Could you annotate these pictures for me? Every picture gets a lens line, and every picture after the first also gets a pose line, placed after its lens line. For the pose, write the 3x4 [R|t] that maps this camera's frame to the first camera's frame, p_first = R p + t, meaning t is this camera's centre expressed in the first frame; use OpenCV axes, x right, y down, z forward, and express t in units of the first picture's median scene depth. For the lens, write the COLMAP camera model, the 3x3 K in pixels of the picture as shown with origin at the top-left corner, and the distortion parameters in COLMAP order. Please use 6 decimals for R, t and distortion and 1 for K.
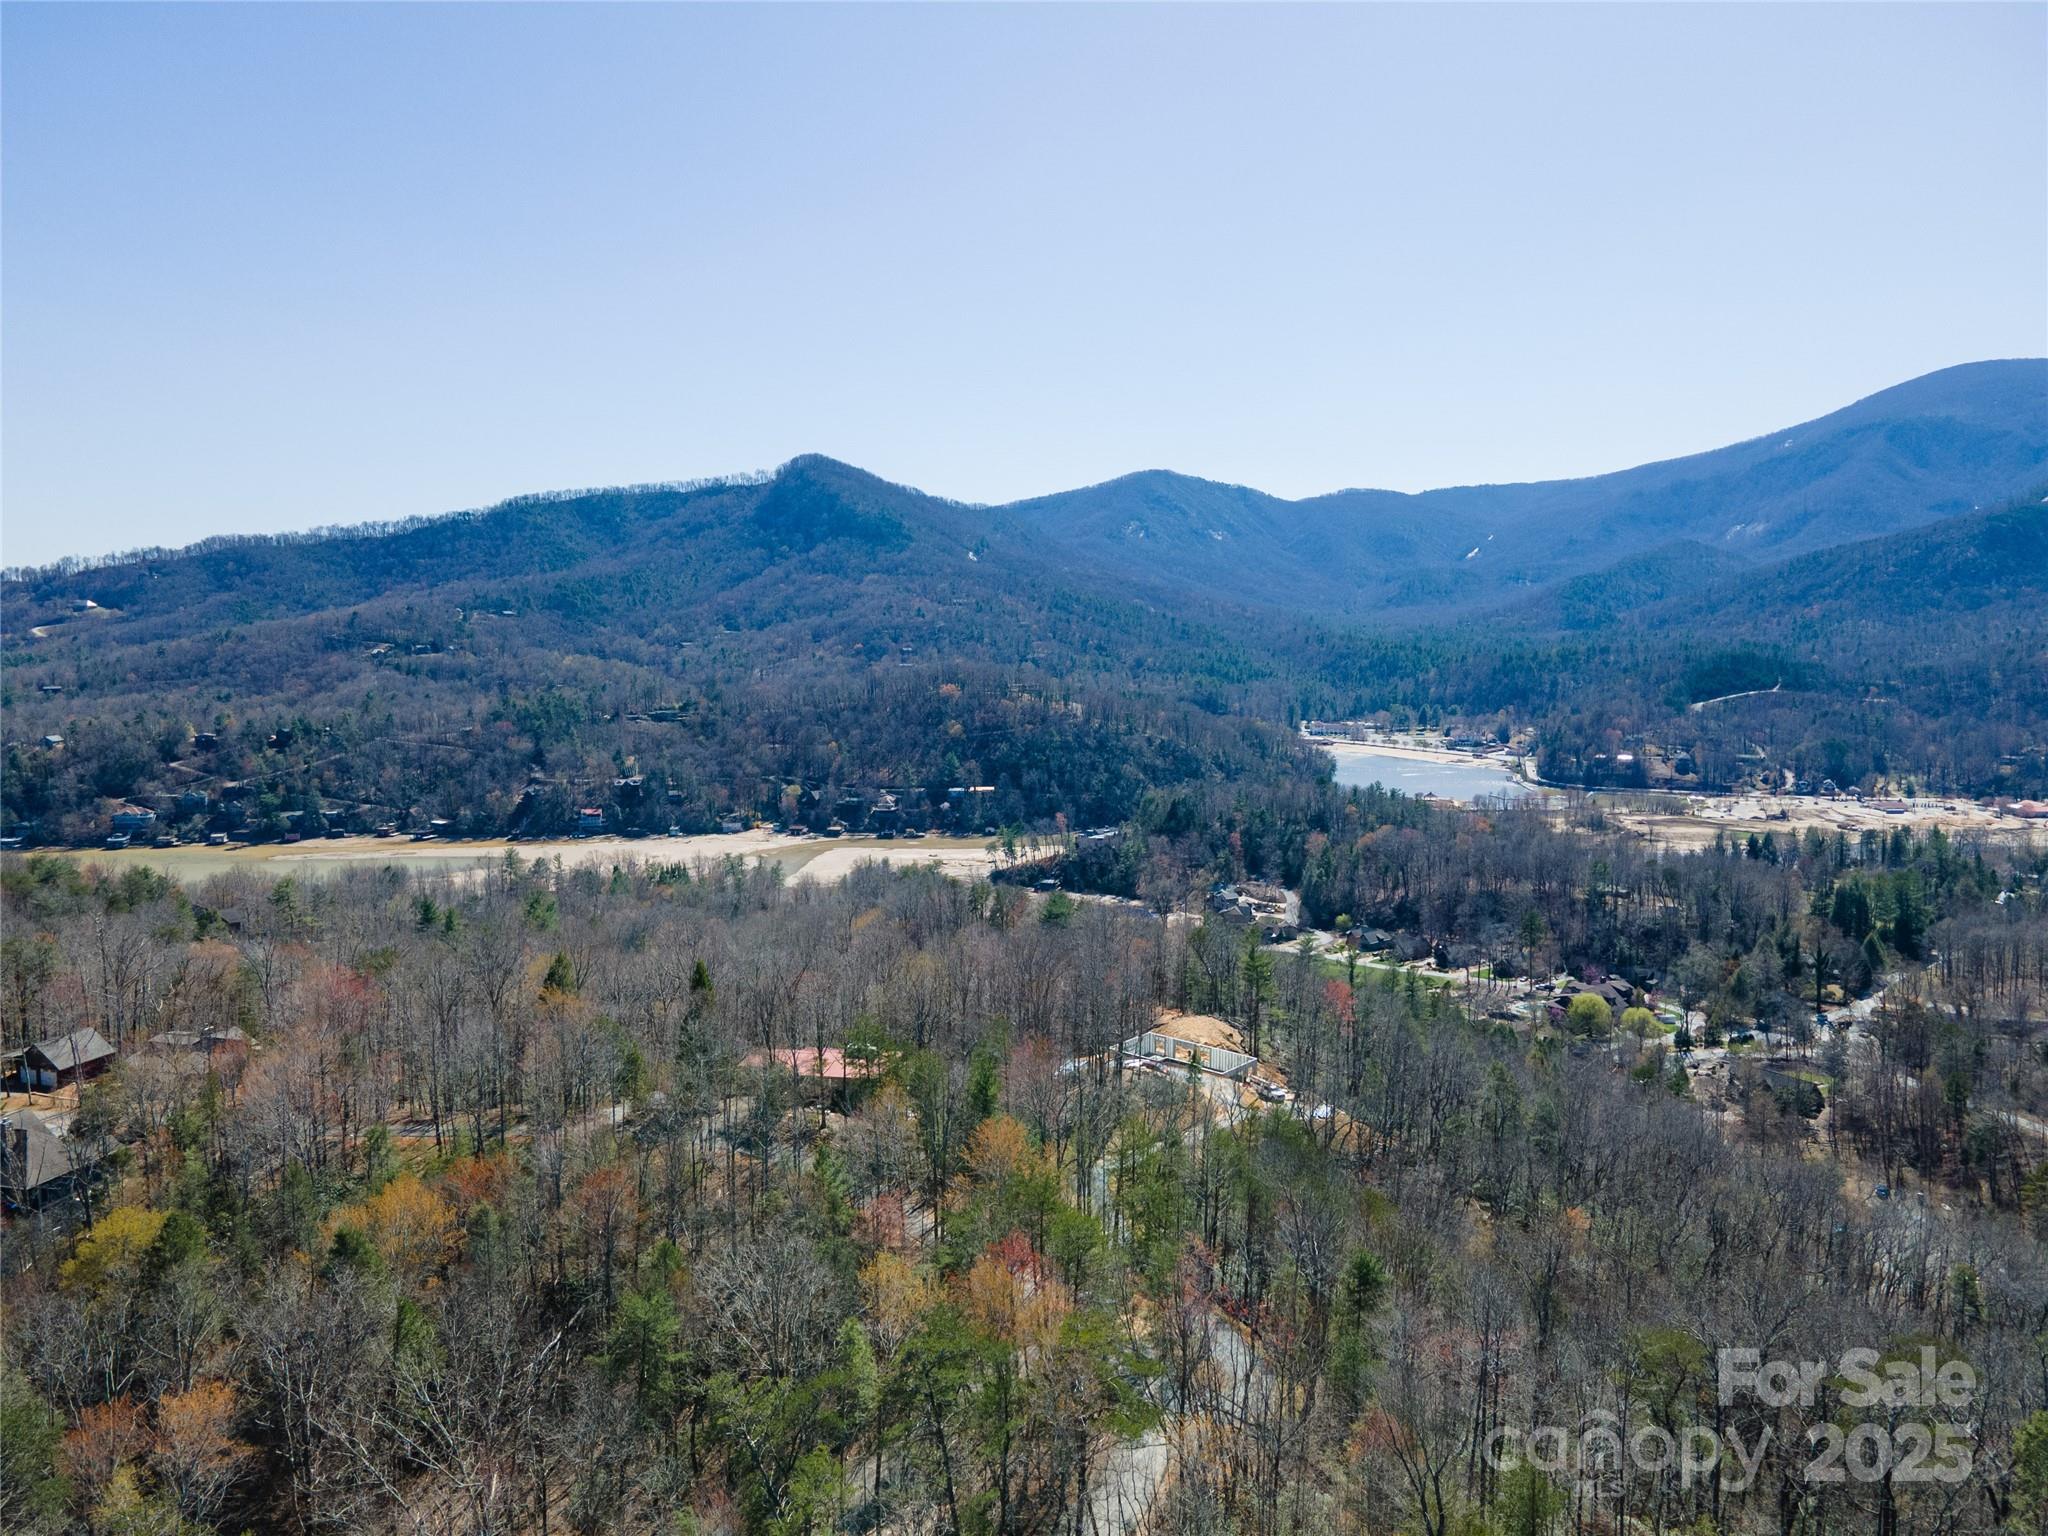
lens RADIAL K [[1458.6, 0, 1009.8], [0, 1458.6, 739.1], [0, 0, 1]] dist [0.021332, 0.025053]
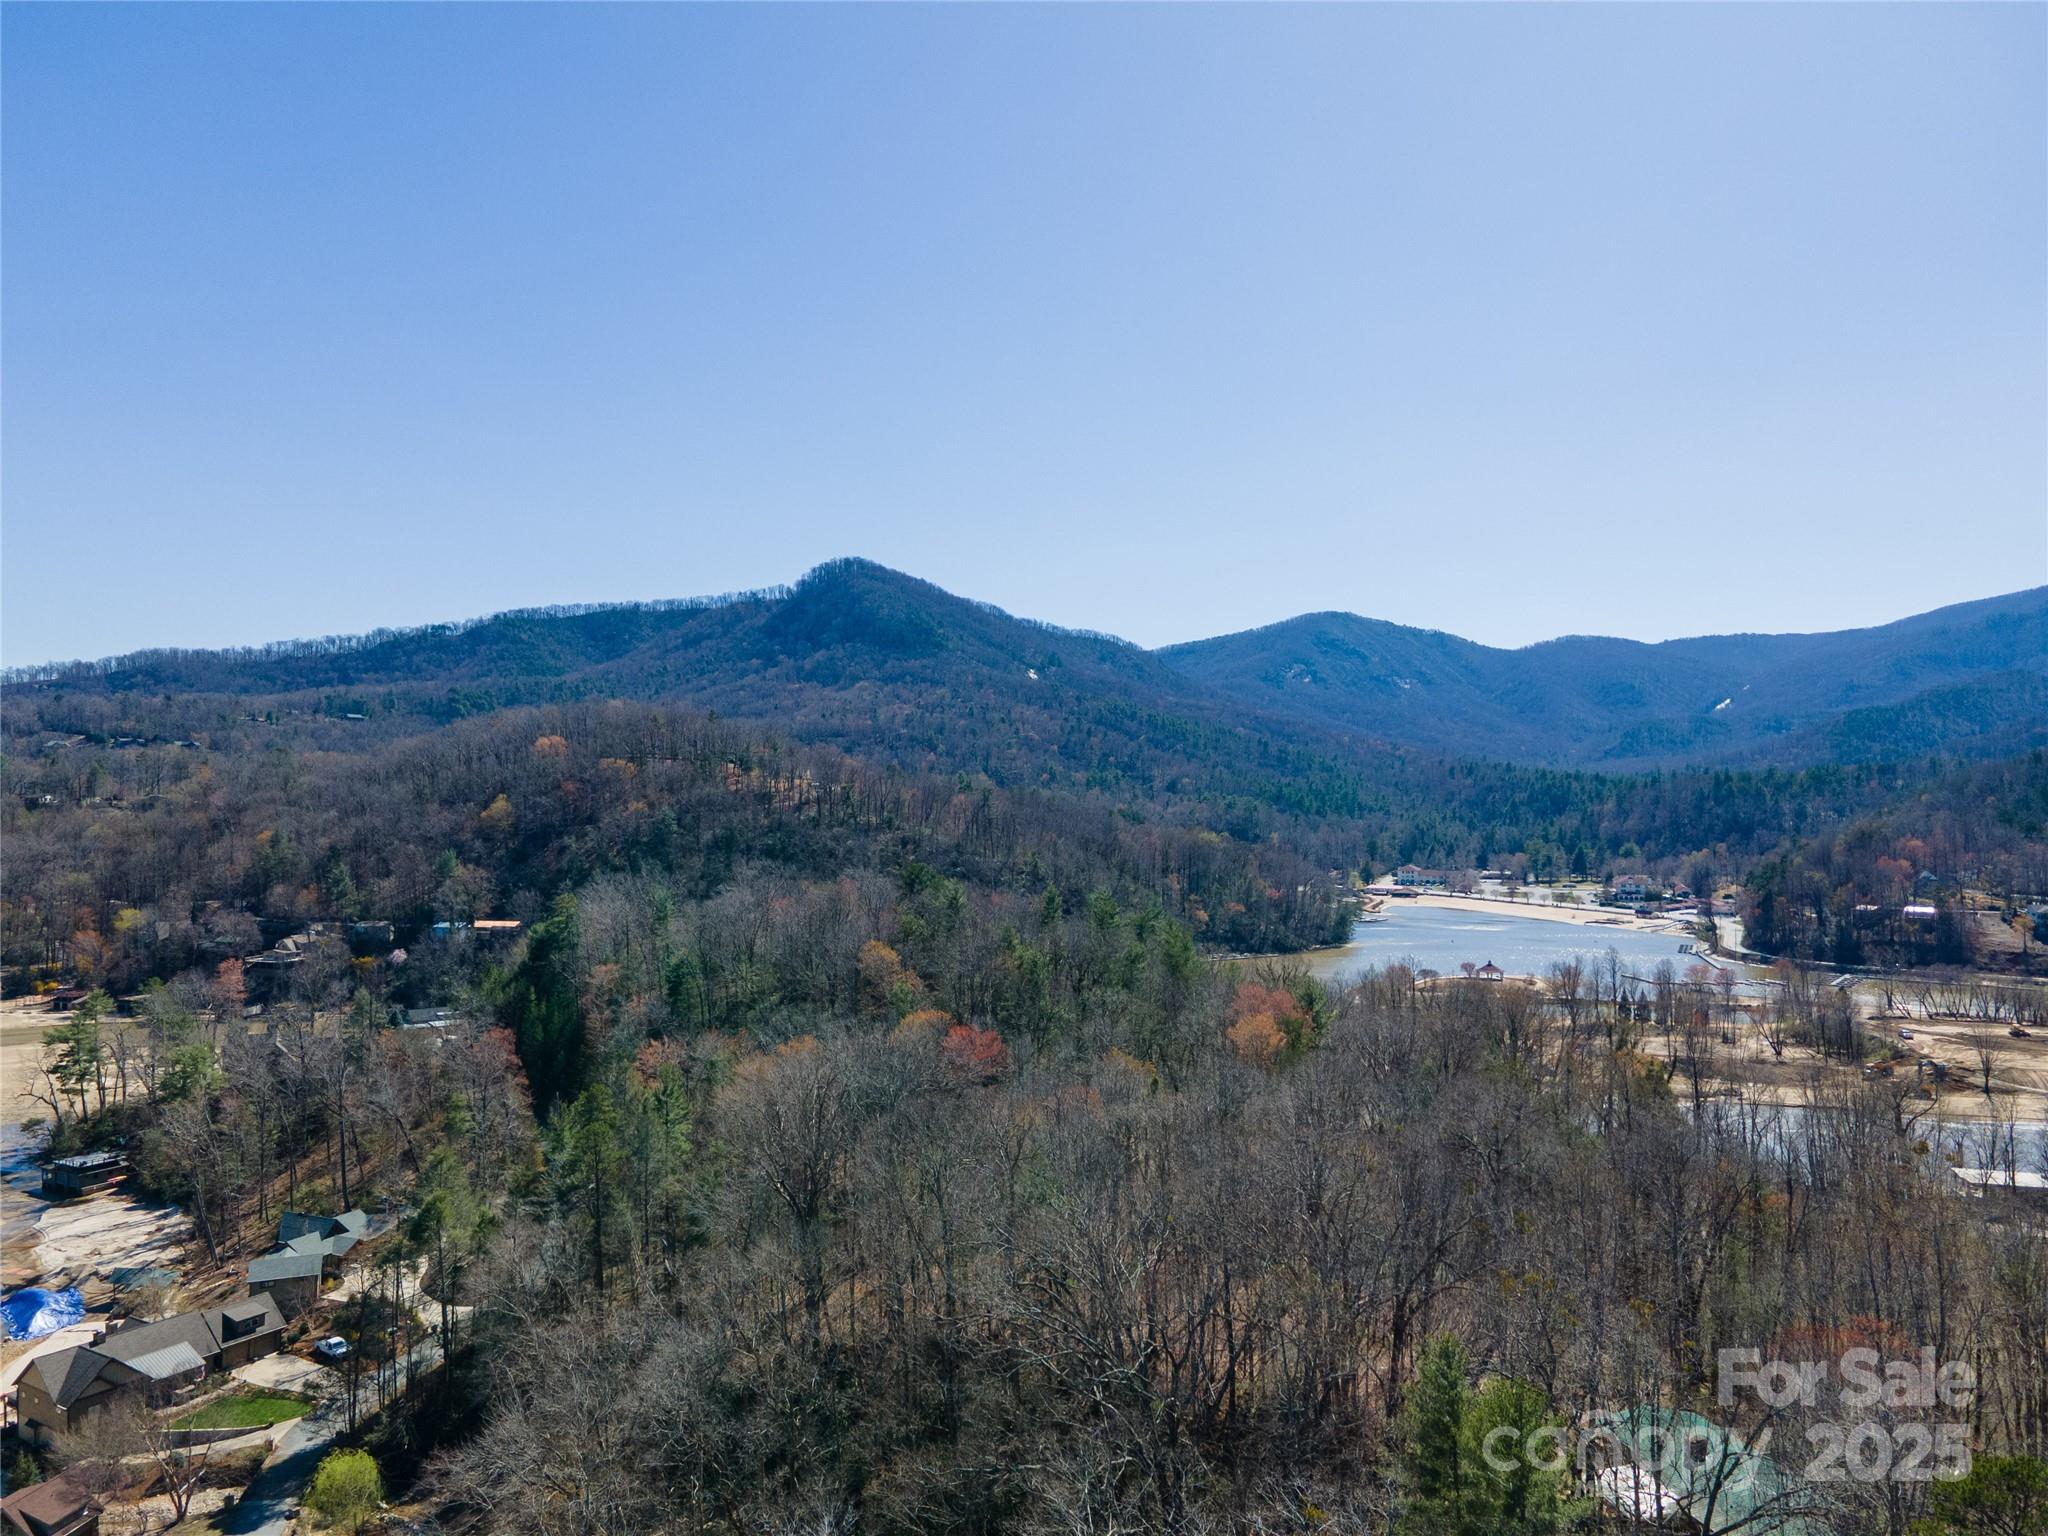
lens RADIAL K [[1458.6, 0, 1009.9], [0, 1458.6, 754.6], [0, 0, 1]] dist [0.021332, 0.025053]
pose [[0.986517, 0.002843, -0.163636, 0.186968], [-0.022132, 0.992982, -0.116175, 0.024632], [0.162157, 0.118231, 0.979656, 0.428311]]
